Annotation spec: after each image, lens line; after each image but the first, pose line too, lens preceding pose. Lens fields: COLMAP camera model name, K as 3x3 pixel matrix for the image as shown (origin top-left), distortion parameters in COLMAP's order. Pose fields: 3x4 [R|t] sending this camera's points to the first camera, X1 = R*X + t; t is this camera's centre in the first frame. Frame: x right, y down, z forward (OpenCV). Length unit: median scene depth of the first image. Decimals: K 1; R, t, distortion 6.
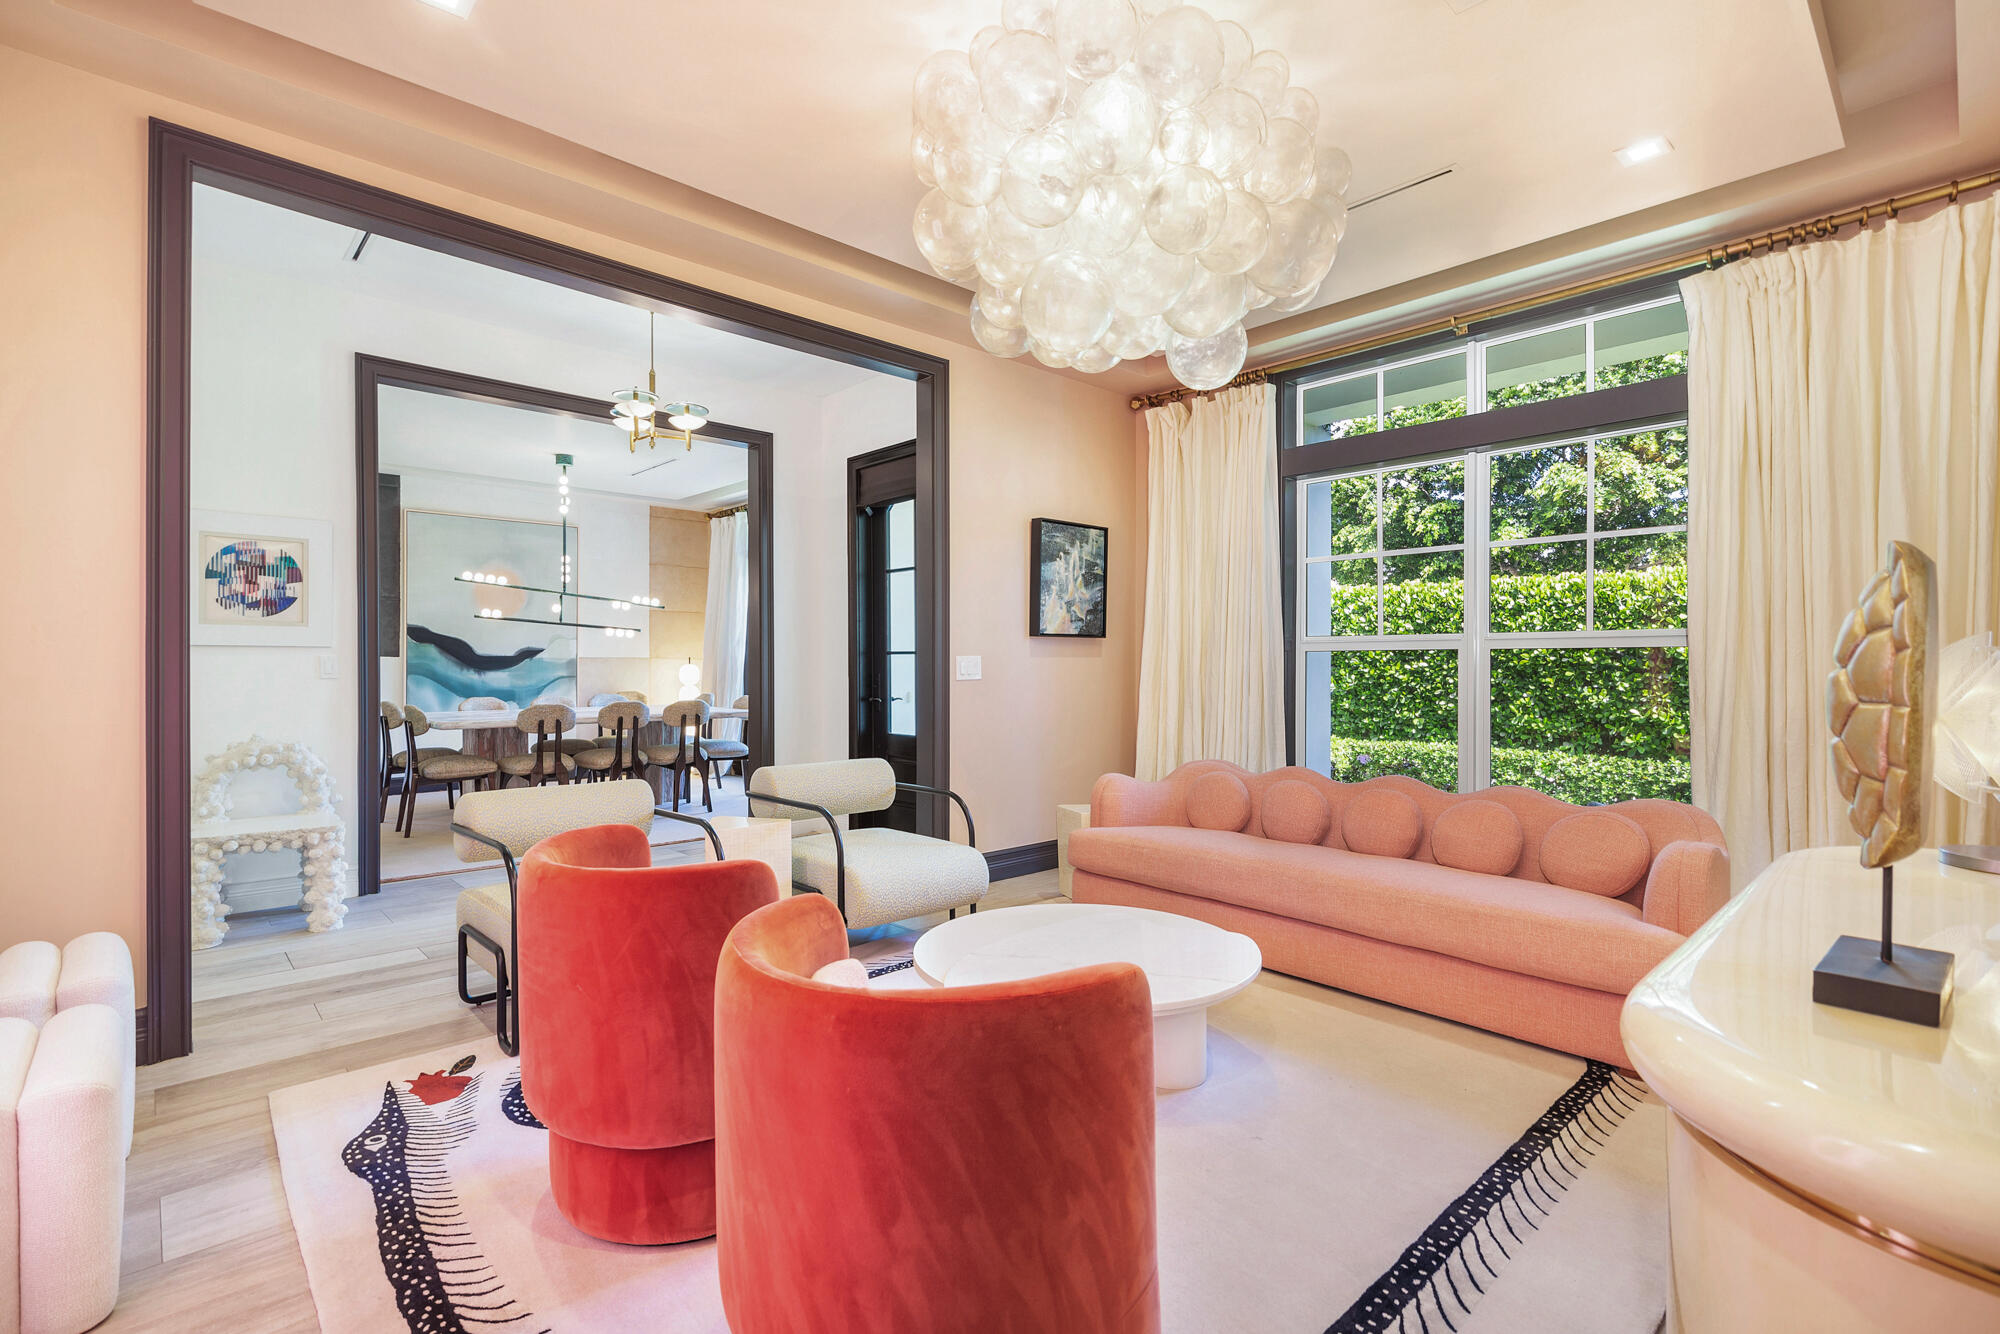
lens RADIAL K [[916.6, 0, 1008.1], [0, 916.6, 667.1], [0, 0, 1]] dist [-0.002403, -0.000364]
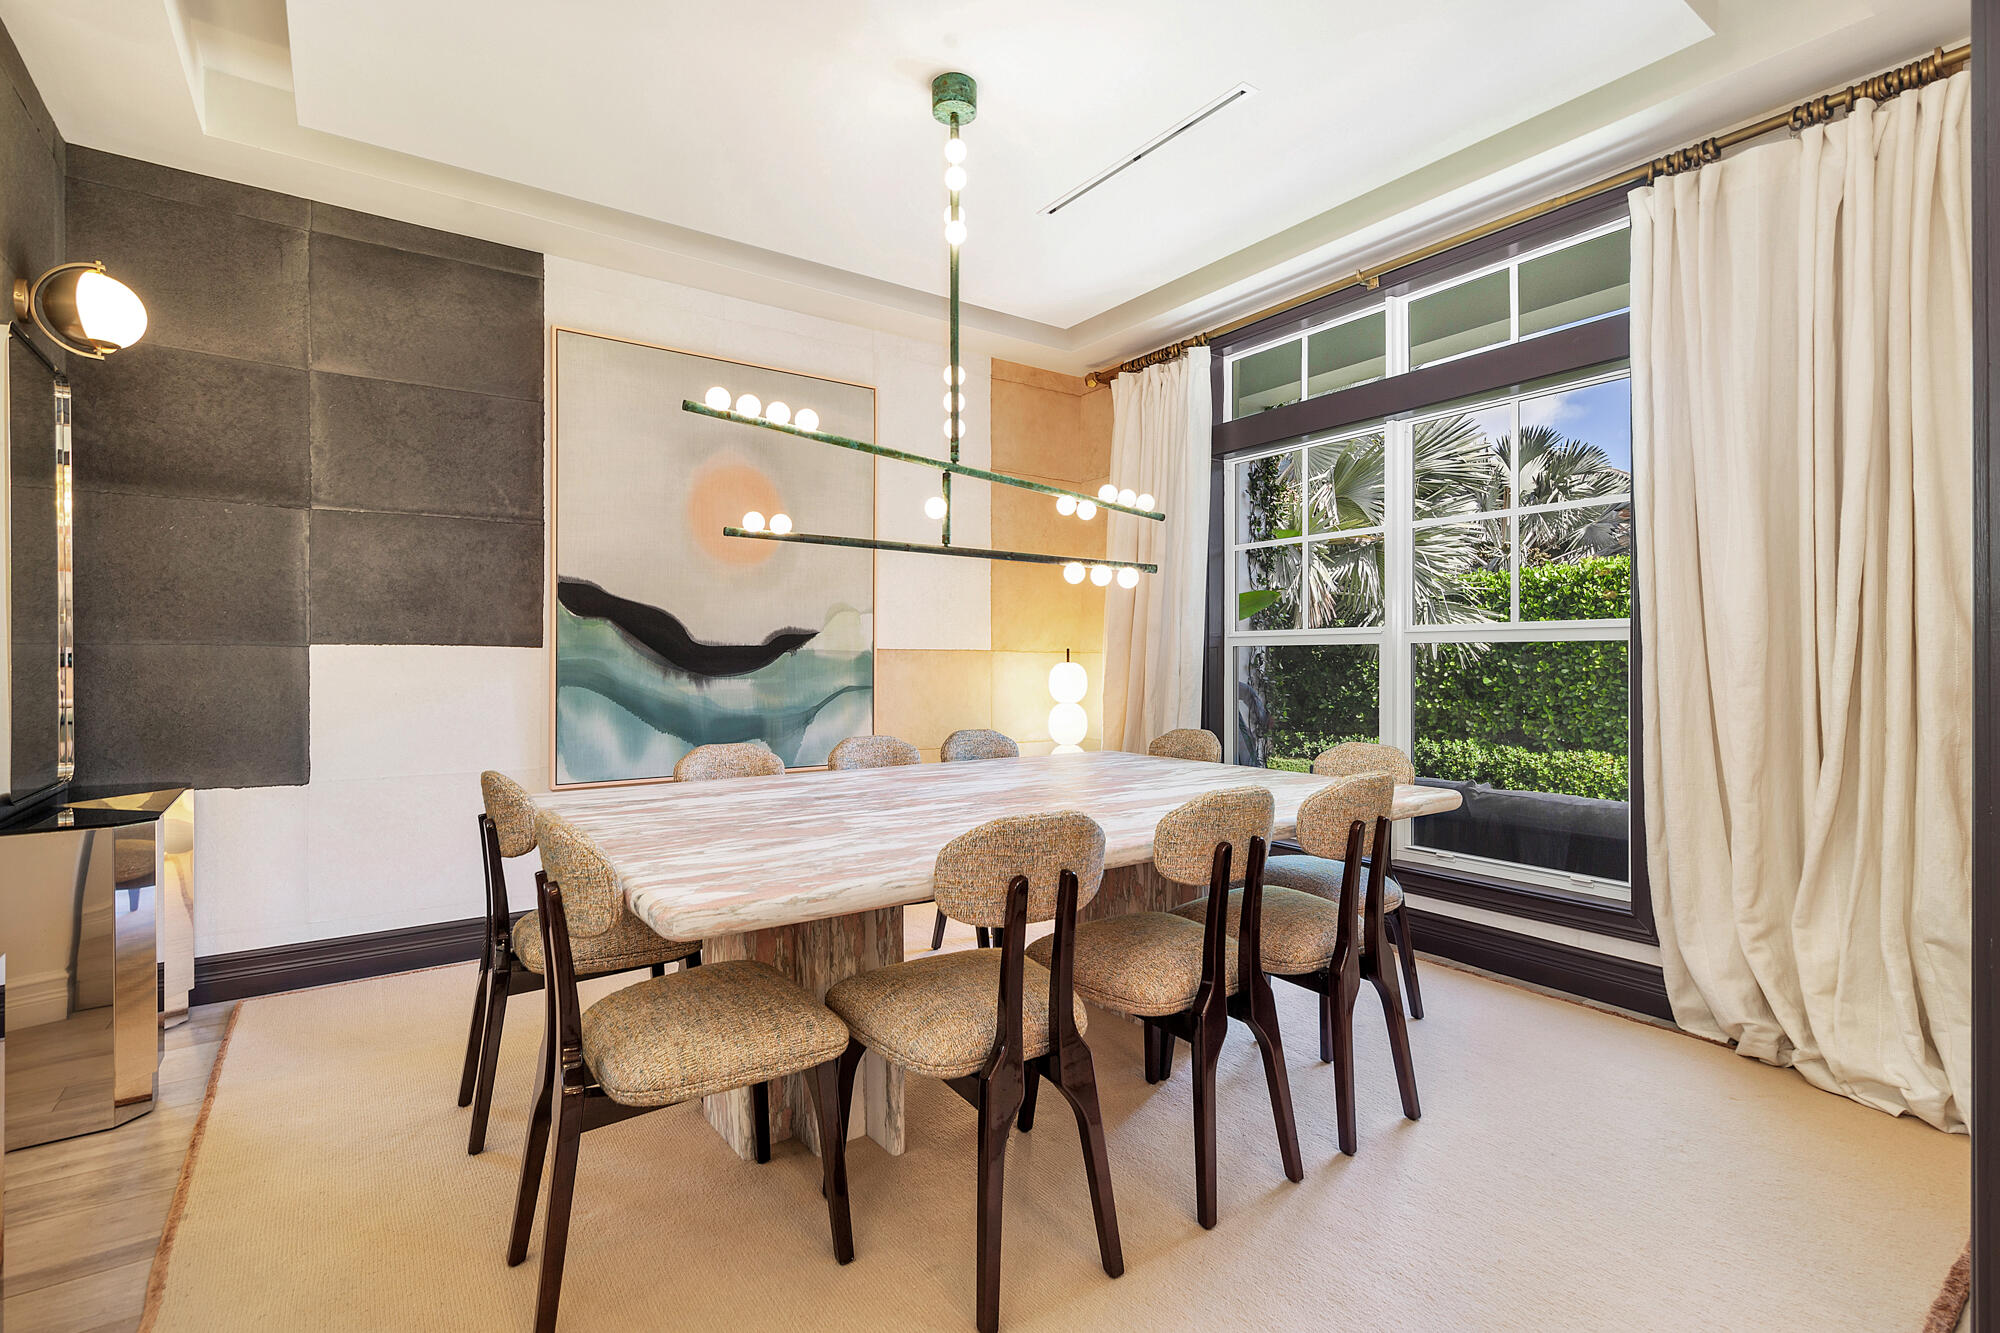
lens RADIAL K [[916.6, 0, 994.0], [0, 916.6, 663.6], [0, 0, 1]] dist [-0.002403, -0.000364]
pose [[0.989390, -0.000783, -0.145279, -0.367087], [0.000657, 0.999999, -0.000915, -0.002293], [0.145279, 0.000810, 0.989390, 0.567845]]
